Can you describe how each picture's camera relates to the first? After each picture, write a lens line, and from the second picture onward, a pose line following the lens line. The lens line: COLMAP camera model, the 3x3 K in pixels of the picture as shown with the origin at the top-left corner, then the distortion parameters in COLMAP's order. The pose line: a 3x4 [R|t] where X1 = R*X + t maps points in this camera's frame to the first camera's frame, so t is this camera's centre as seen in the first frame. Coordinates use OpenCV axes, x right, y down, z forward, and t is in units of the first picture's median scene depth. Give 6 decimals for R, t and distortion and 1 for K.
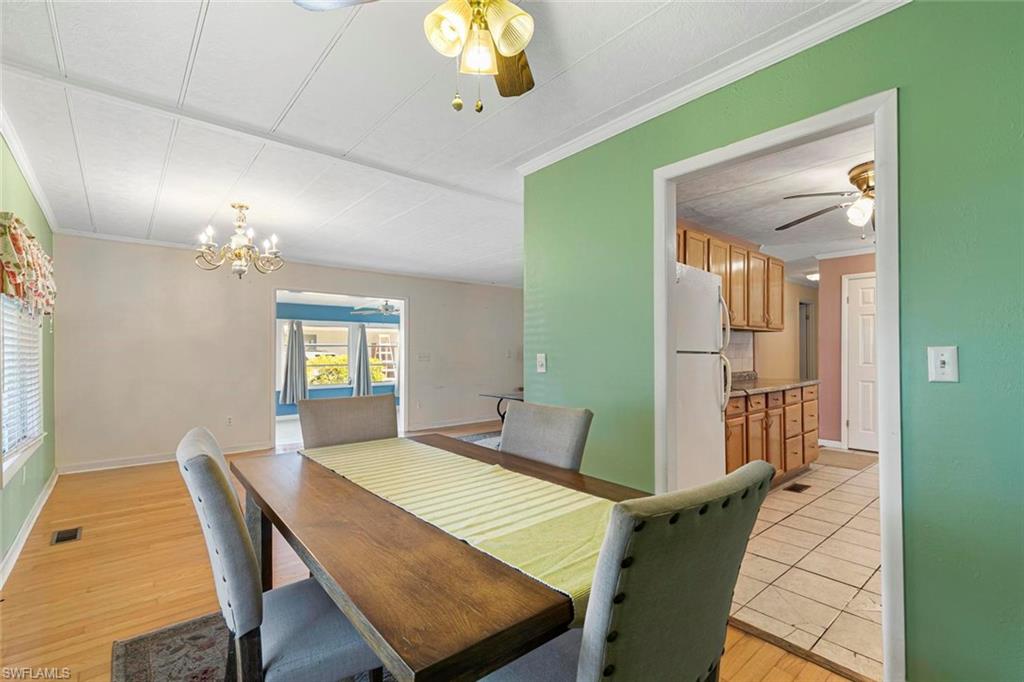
lens RADIAL K [[462.8, 0, 509.2], [0, 462.8, 348.2], [0, 0, 1]] dist [0.003690, 0.000670]
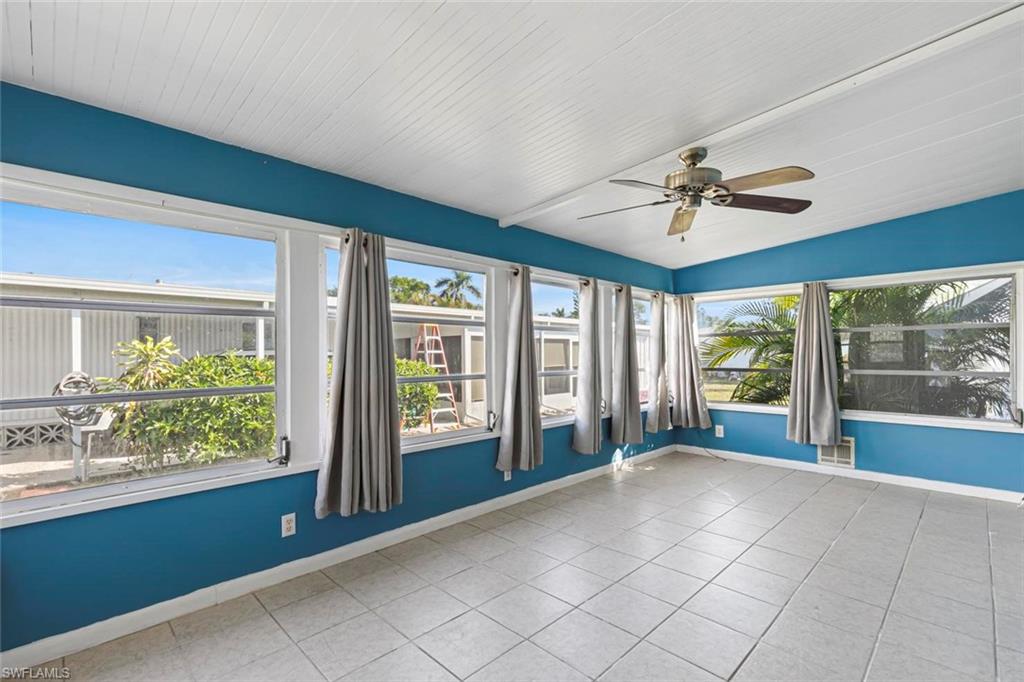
lens RADIAL K [[462.8, 0, 509.2], [0, 462.8, 348.2], [0, 0, 1]] dist [0.003690, 0.000670]
pose [[0.996481, -0.001229, 0.083813, -0.362212], [0.001783, 0.999977, -0.006532, 0.016083], [-0.083803, 0.006659, 0.996460, 0.635927]]
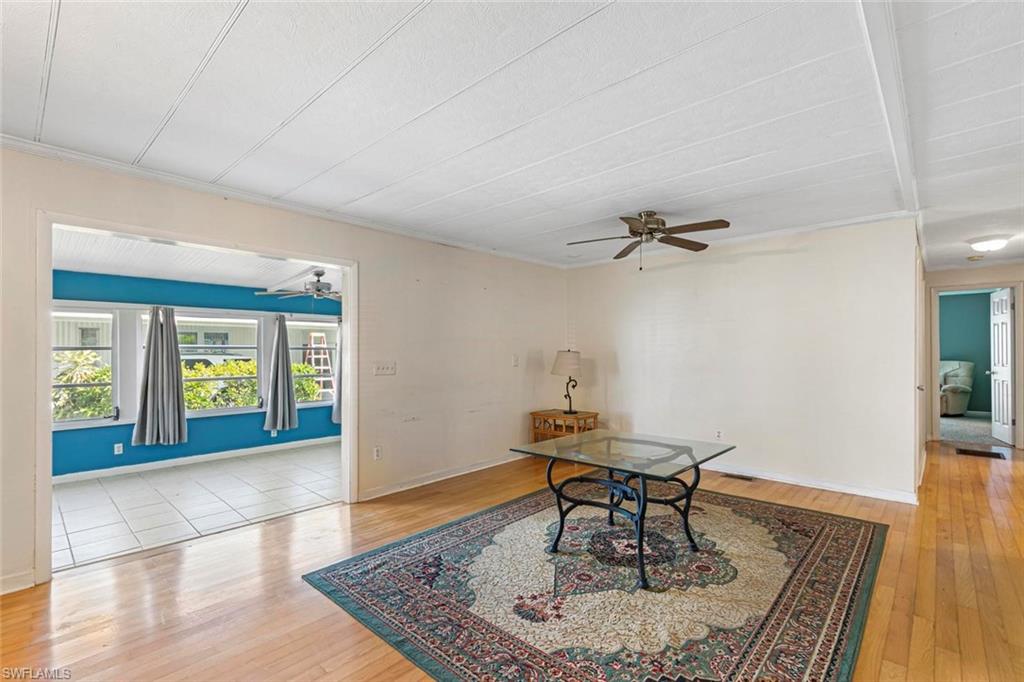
lens RADIAL K [[462.8, 0, 509.2], [0, 462.8, 348.2], [0, 0, 1]] dist [0.003690, 0.000670]
pose [[0.992617, 0.001470, 0.121284, -0.076957], [-0.001003, 0.999992, -0.003912, -0.002727], [-0.121289, 0.003762, 0.992610, 0.312244]]
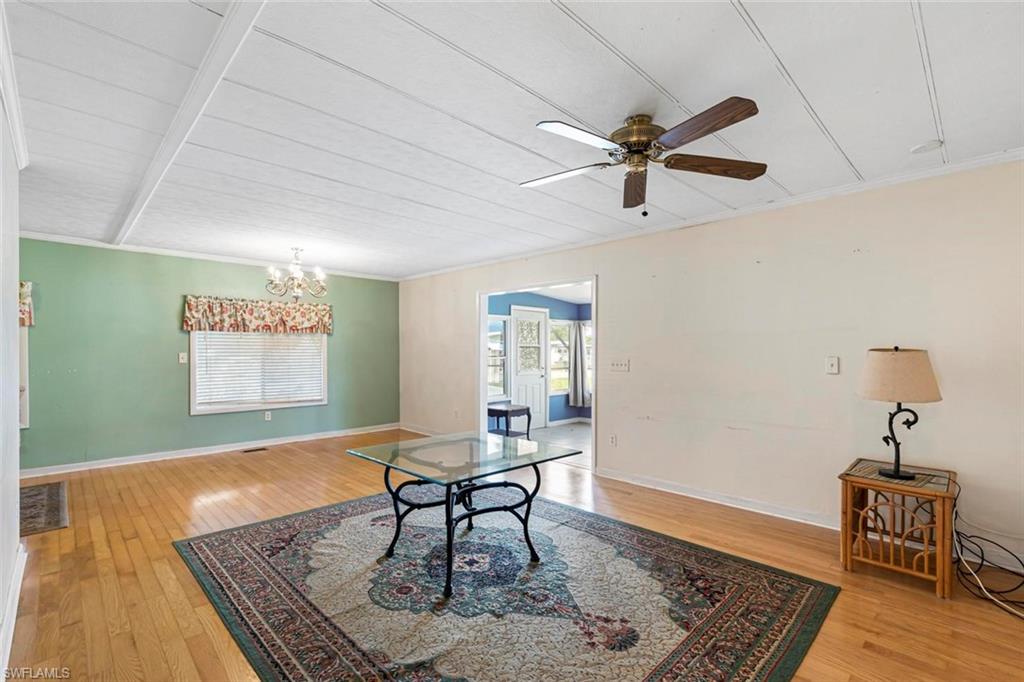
lens RADIAL K [[462.3, 0, 513.6], [0, 462.3, 348.7], [0, 0, 1]] dist [0.007652, 0.000382]
pose [[0.077514, 0.002984, -0.996987, 0.344867], [0.005850, 0.999977, 0.003447, -0.004499], [0.996974, -0.006100, 0.077495, 0.626485]]
